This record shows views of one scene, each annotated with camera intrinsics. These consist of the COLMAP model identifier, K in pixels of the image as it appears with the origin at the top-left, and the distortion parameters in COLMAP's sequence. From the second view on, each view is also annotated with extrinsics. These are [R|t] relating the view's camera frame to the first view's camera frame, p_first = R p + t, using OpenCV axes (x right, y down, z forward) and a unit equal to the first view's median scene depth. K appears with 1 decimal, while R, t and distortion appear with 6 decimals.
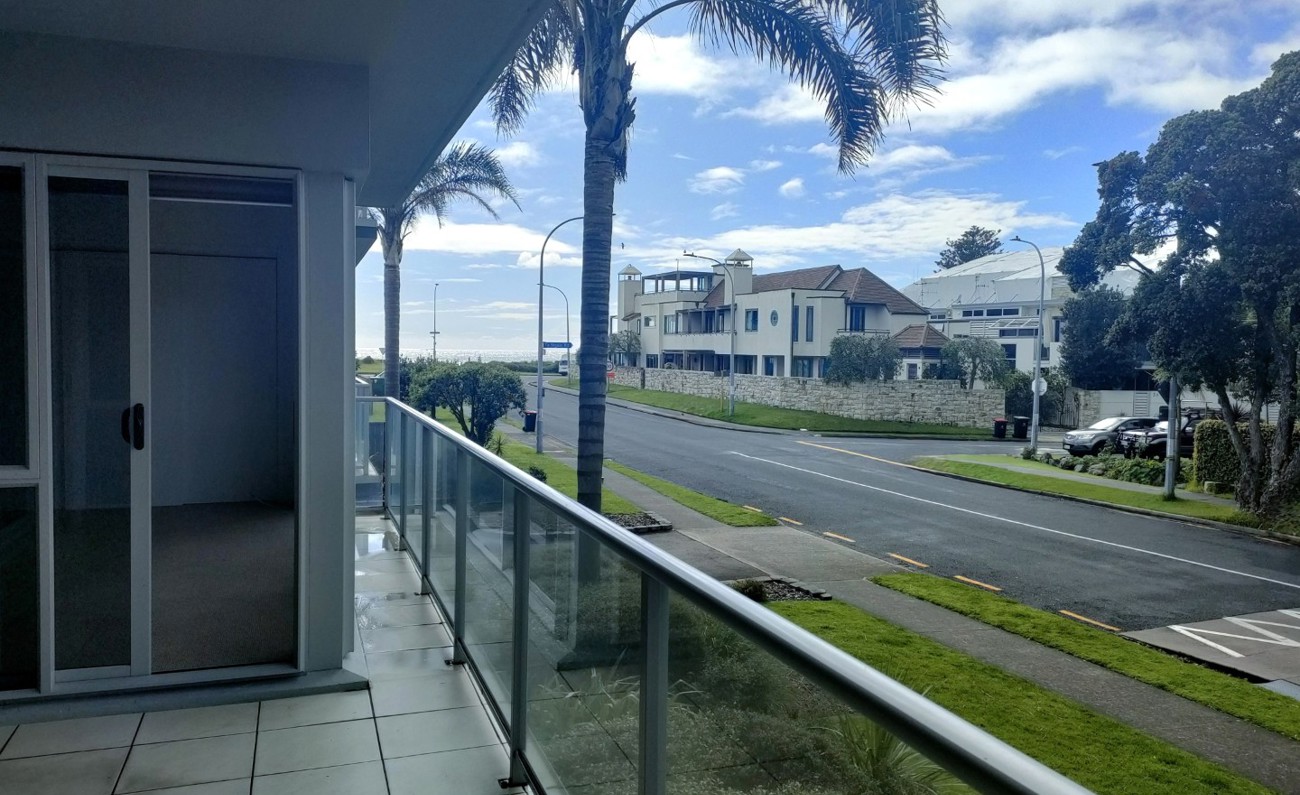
lens RADIAL K [[976.1, 0, 652.2], [0, 976.1, 399.2], [0, 0, 1]] dist [0.033451, 0.004358]
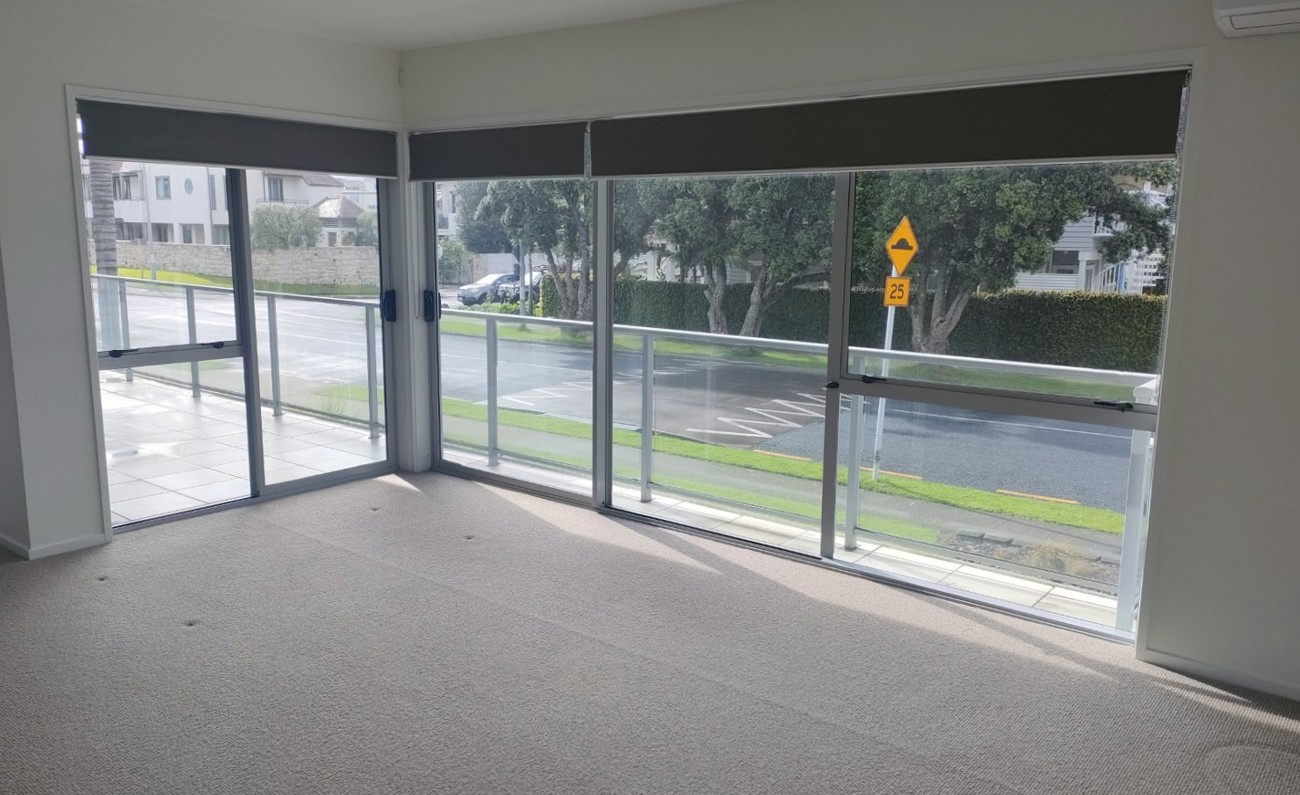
lens RADIAL K [[976.1, 0, 659.7], [0, 976.1, 396.7], [0, 0, 1]] dist [0.033451, 0.004358]
pose [[0.837739, -0.097049, 0.537377, -0.042744], [0.025170, 0.989897, 0.139533, 0.003031], [-0.545490, -0.103367, 0.831719, -0.163159]]
